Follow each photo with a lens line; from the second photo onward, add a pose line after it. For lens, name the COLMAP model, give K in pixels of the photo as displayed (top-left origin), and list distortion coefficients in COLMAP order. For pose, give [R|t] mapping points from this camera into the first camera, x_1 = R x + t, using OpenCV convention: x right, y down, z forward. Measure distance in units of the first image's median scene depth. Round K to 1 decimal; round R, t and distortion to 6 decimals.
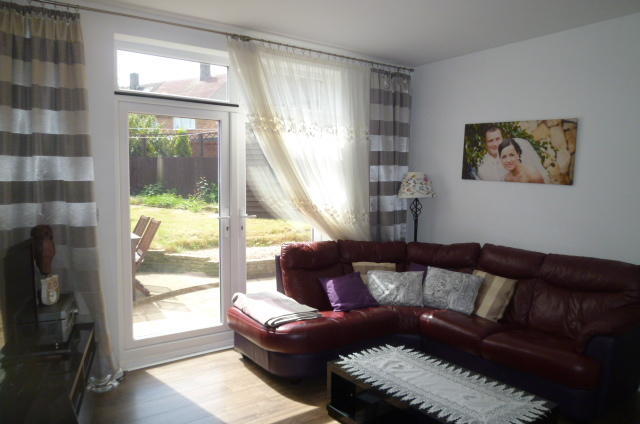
lens RADIAL K [[465.2, 0, 320.0], [0, 465.2, 212.0], [0, 0, 1]] dist [-0.031302, 0.000962]
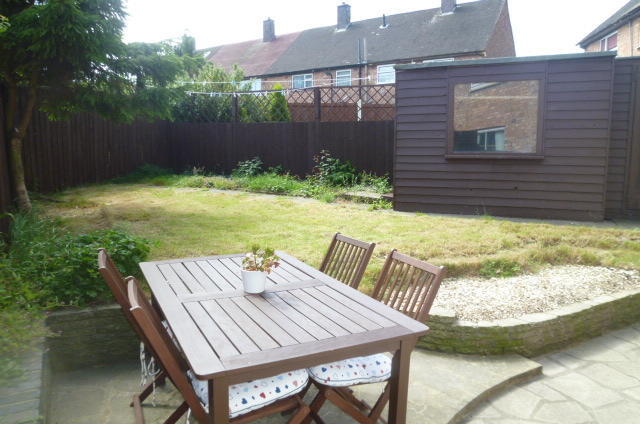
lens RADIAL K [[465.2, 0, 320.0], [0, 465.2, 212.0], [0, 0, 1]] dist [-0.031302, 0.000962]
pose [[0.996086, 0.005436, -0.088218, -0.203531], [-0.000369, 0.998354, 0.057354, -0.022222], [0.088384, -0.057097, 0.994449, 0.300627]]
